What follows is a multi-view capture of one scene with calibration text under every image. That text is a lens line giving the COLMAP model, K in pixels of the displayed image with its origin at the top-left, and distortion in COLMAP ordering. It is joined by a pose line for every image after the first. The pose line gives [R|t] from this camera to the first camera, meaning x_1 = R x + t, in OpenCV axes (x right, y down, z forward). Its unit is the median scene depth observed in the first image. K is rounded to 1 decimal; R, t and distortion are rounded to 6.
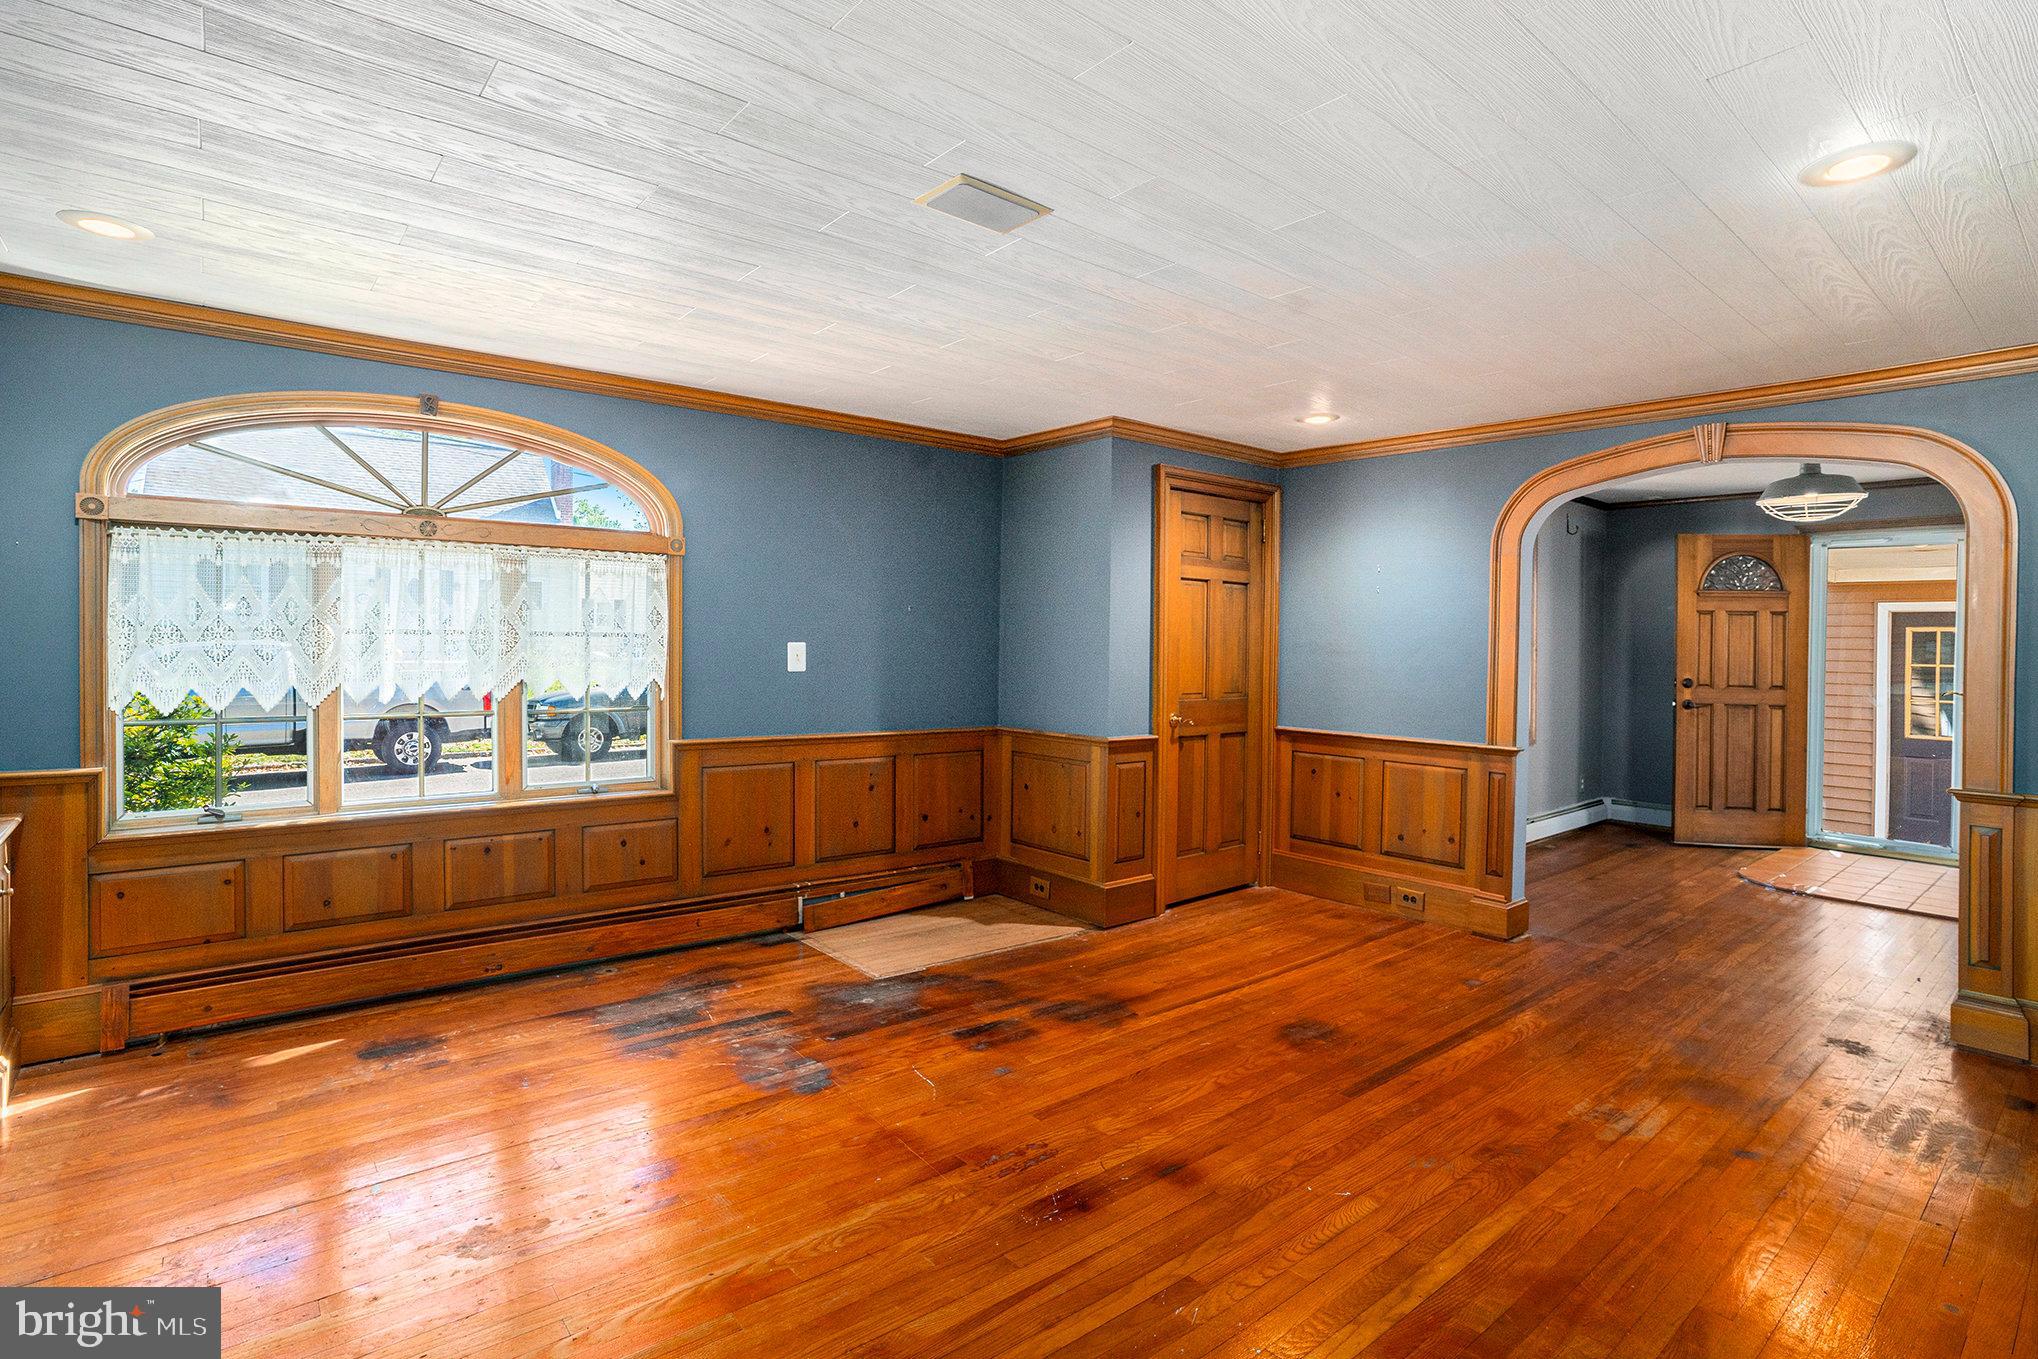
lens RADIAL K [[1022.8, 0, 986.0], [0, 1022.8, 648.7], [0, 0, 1]] dist [-0.049850, 0.016097]
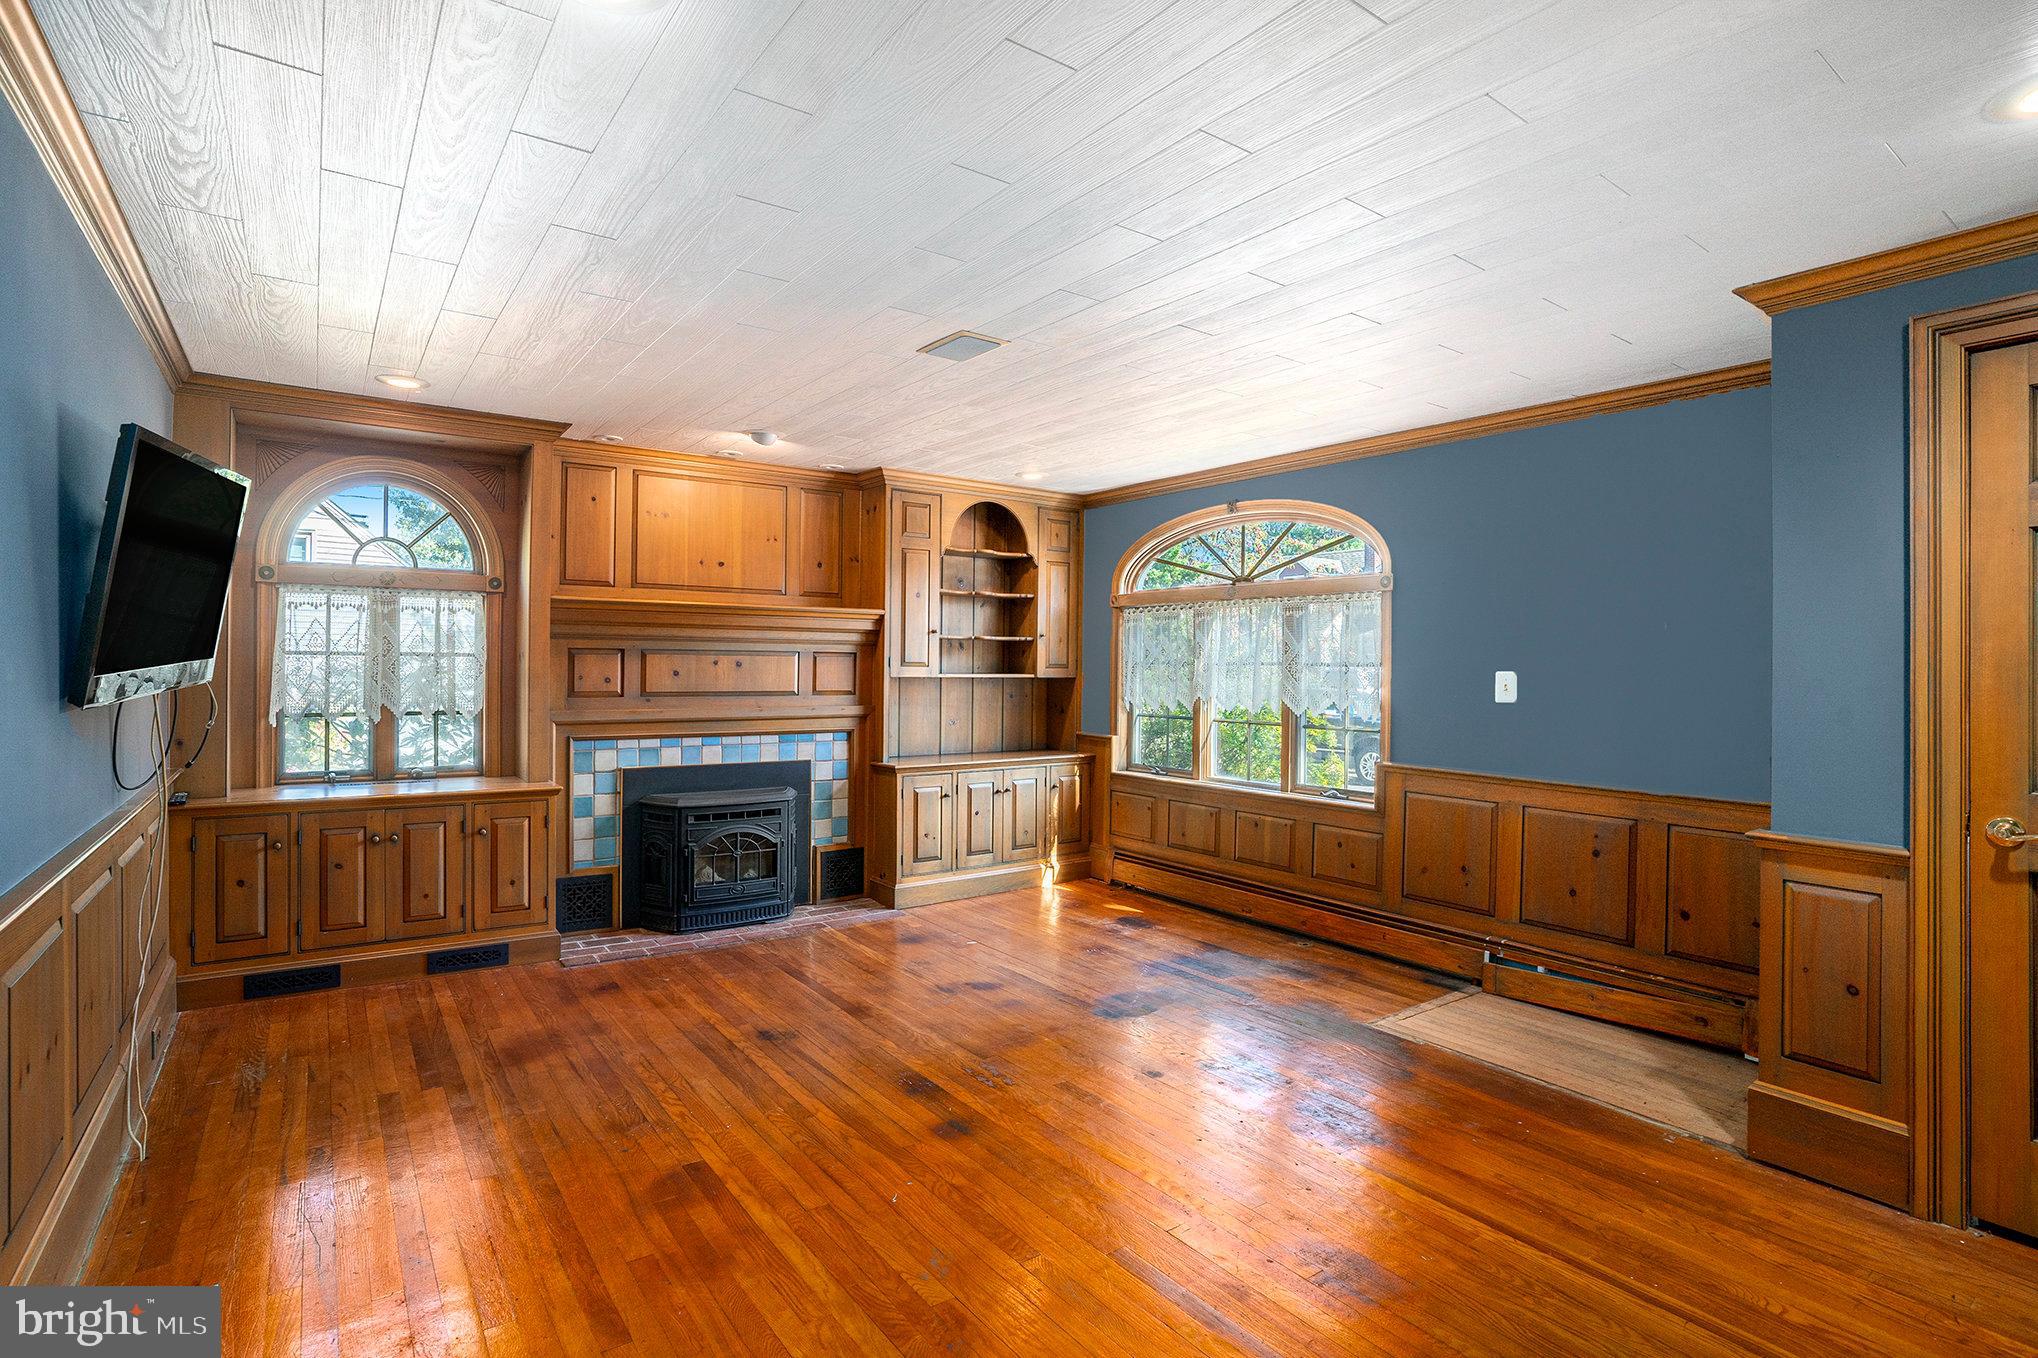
lens RADIAL K [[1022.8, 0, 1016.9], [0, 1022.8, 659.9], [0, 0, 1]] dist [-0.049850, 0.016097]
pose [[-0.064421, -0.015796, -0.997798, 0.822171], [-0.013405, 0.999798, -0.014962, 0.003835], [0.997833, 0.012411, -0.064620, 0.702347]]
